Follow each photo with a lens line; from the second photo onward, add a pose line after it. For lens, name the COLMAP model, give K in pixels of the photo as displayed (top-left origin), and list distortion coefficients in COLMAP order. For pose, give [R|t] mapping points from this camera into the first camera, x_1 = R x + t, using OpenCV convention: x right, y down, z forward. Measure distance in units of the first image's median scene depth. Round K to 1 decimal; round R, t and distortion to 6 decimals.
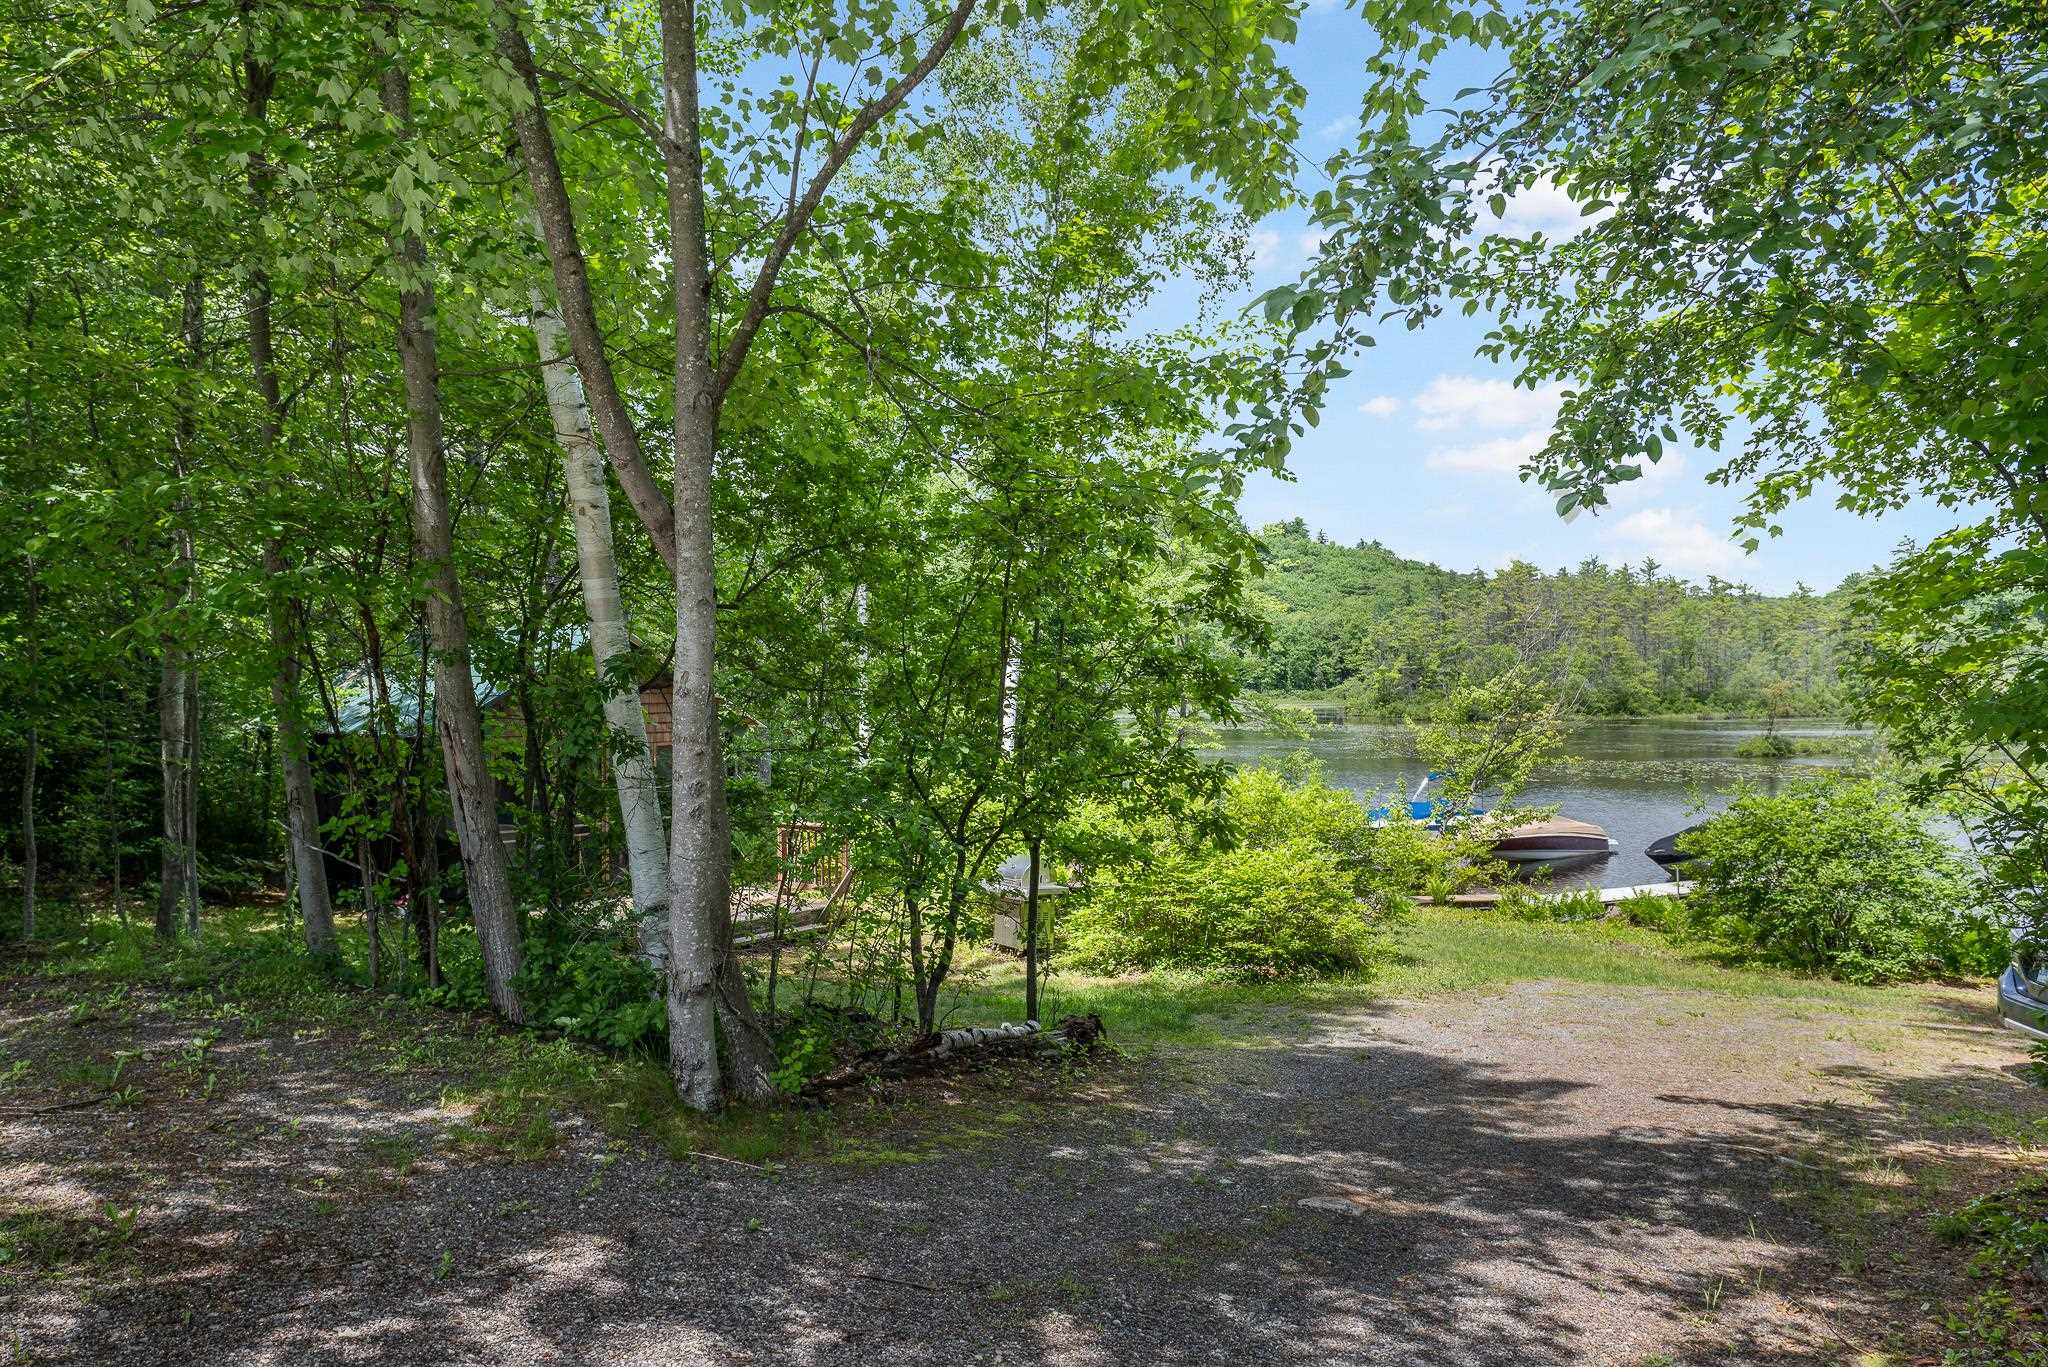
lens RADIAL K [[1377.7, 0, 1024.6], [0, 1377.7, 686.2], [0, 0, 1]] dist [0.006923, 0.000712]
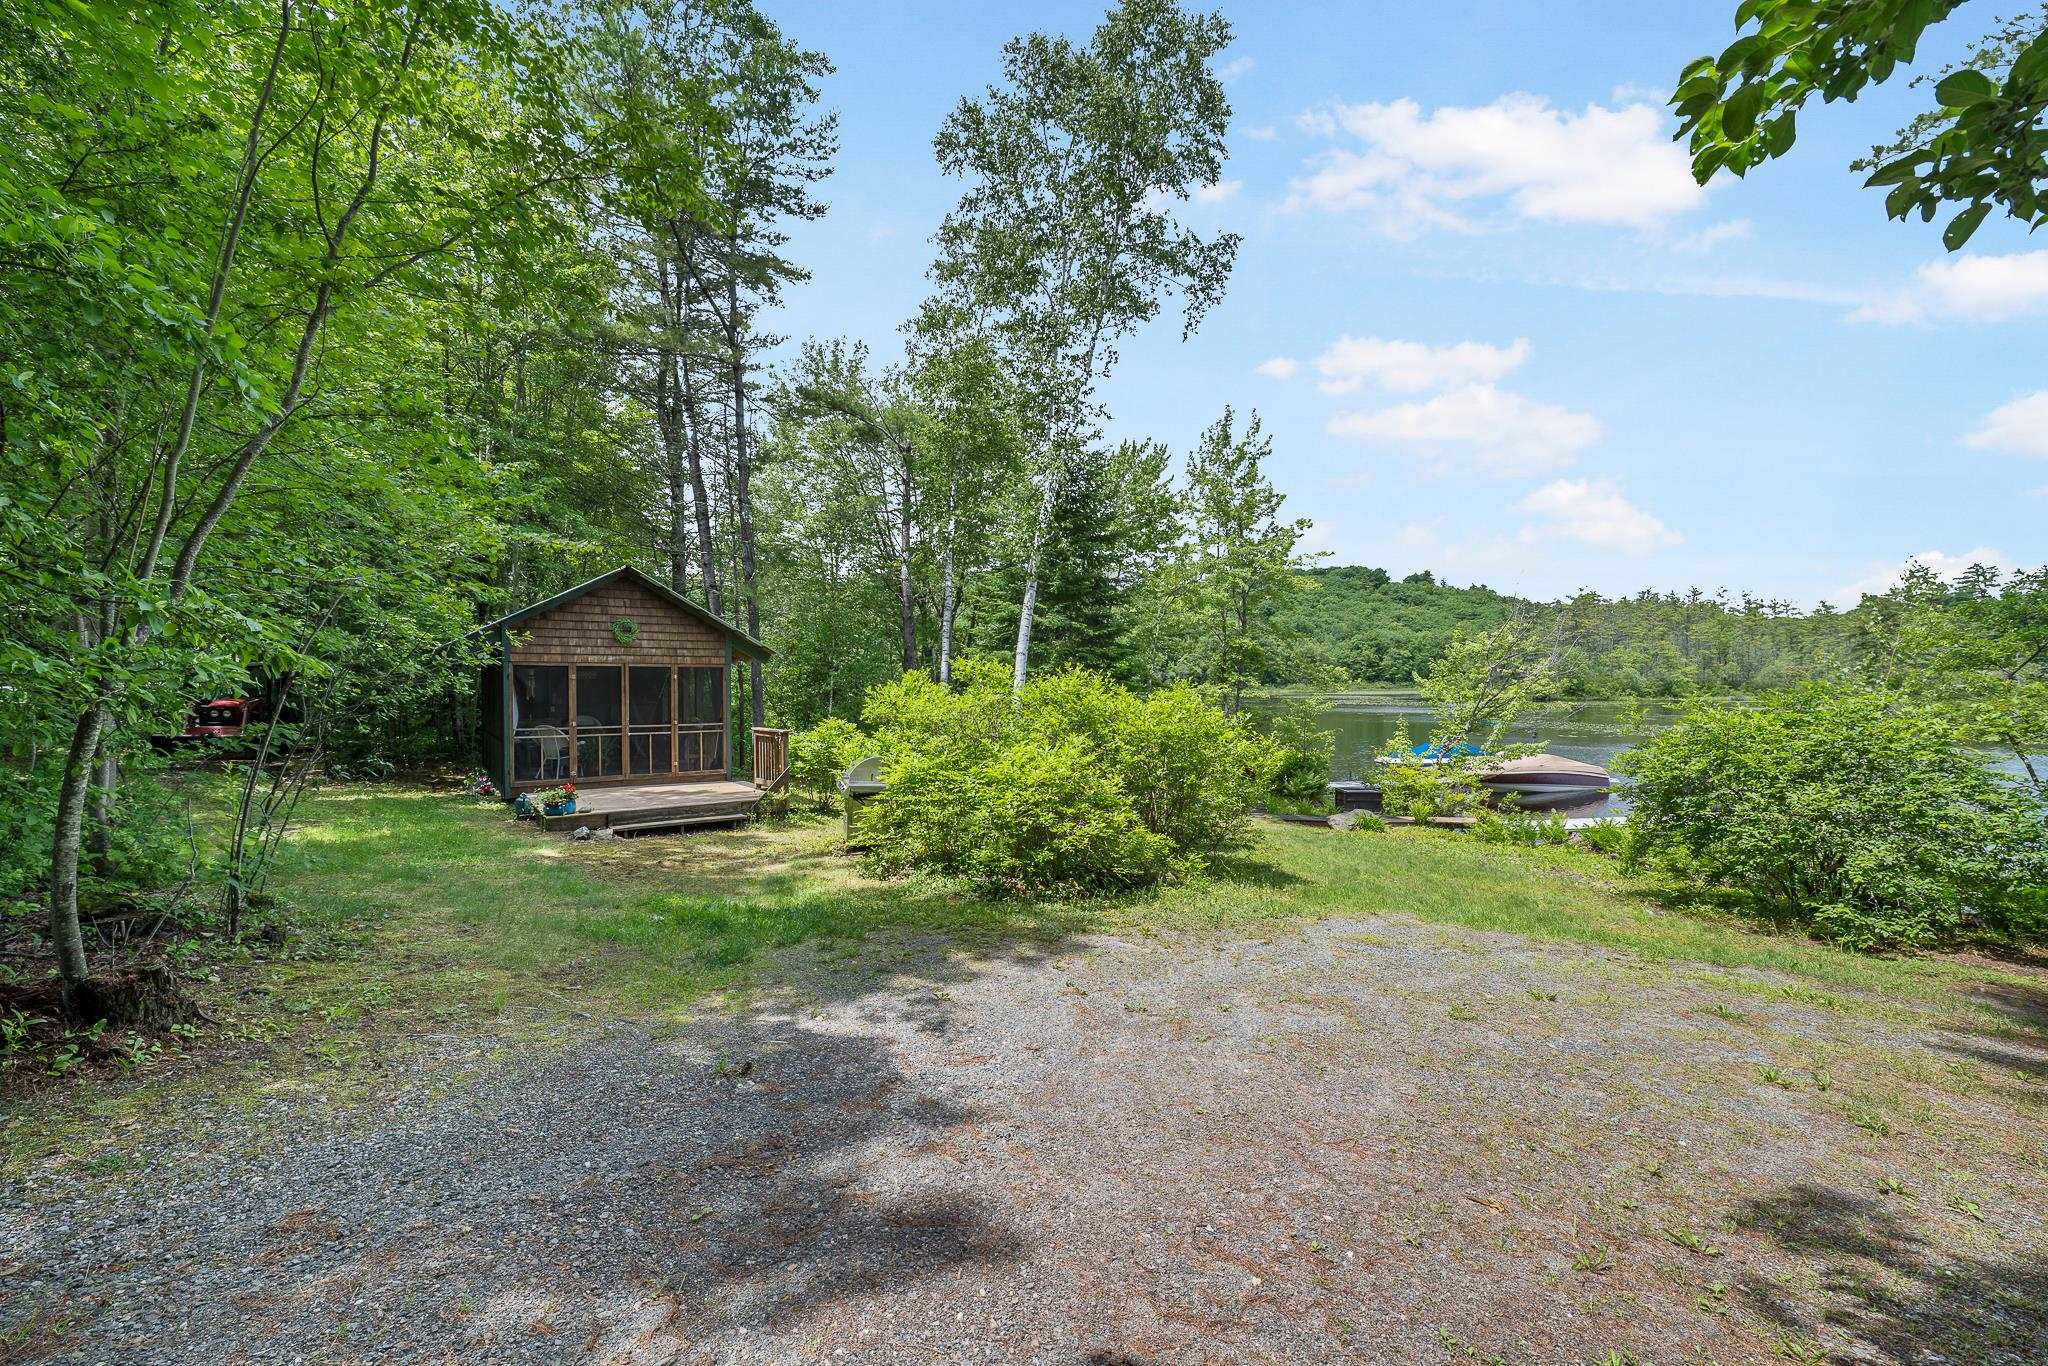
lens RADIAL K [[826.0, 0, 1023.1], [0, 826.0, 681.4], [0, 0, 1]] dist [-0.002003, -0.000065]
pose [[0.966321, 0.001832, -0.257335, 0.253200], [-0.001791, 0.999998, 0.000395, 0.063497], [0.257335, 0.000079, 0.966322, 0.402586]]
